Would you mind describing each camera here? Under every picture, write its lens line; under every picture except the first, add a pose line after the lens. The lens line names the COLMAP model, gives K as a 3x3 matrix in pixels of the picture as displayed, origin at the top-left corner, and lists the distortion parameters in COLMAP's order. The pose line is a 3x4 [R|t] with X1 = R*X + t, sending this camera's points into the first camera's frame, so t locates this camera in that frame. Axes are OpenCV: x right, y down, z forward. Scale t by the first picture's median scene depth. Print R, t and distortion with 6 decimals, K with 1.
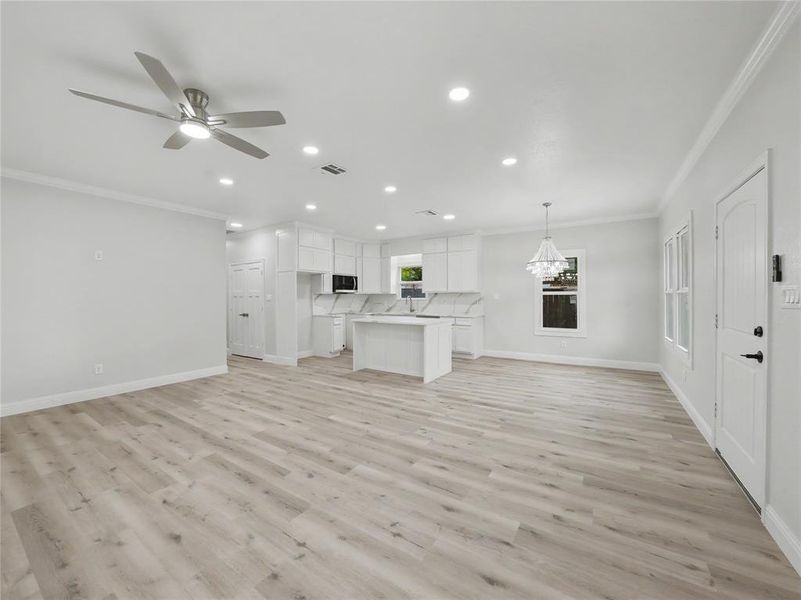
lens RADIAL K [[317.7, 0, 402.7], [0, 317.7, 297.2], [0, 0, 1]] dist [-0.020082, 0.003725]
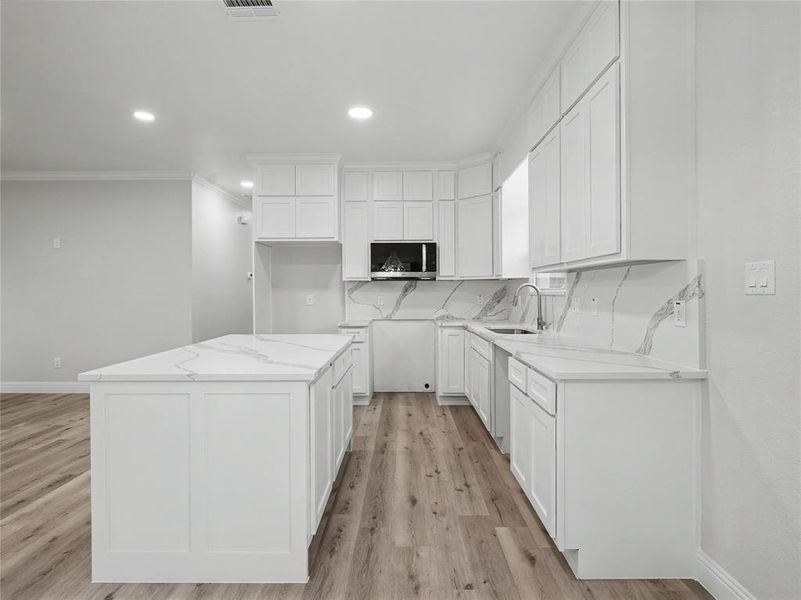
lens RADIAL K [[398.6, 0, 399.7], [0, 398.6, 295.3], [0, 0, 1]] dist [0.016143, 0.000419]
pose [[0.534227, 0.011583, -0.845262, 0.750400], [0.000473, 0.999902, 0.014001, 0.009518], [0.845341, -0.007880, 0.534169, 1.477409]]
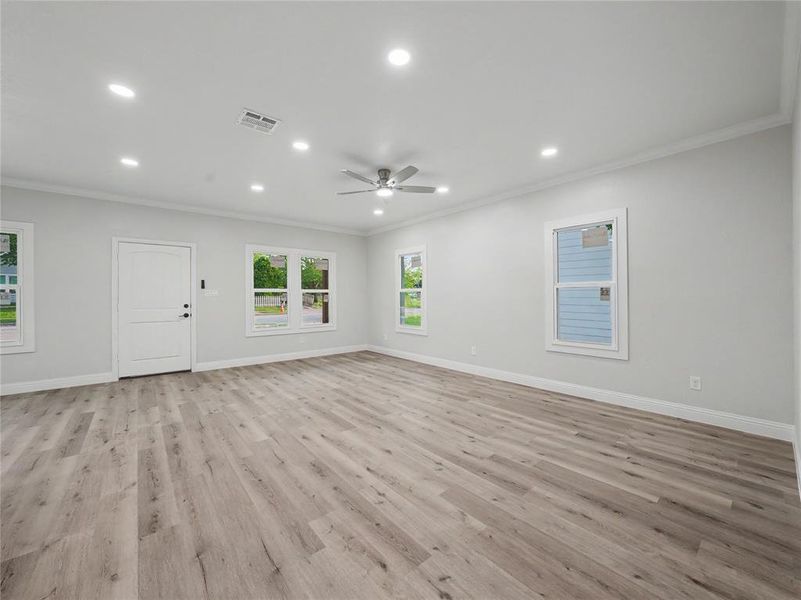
lens RADIAL K [[317.7, 0, 402.2], [0, 317.7, 304.1], [0, 0, 1]] dist [-0.020082, 0.003725]
pose [[-0.956283, 0.002962, 0.292429, -0.812327], [0.009923, 0.999702, 0.022324, 0.026653], [-0.292275, 0.024249, -0.956027, 1.695578]]
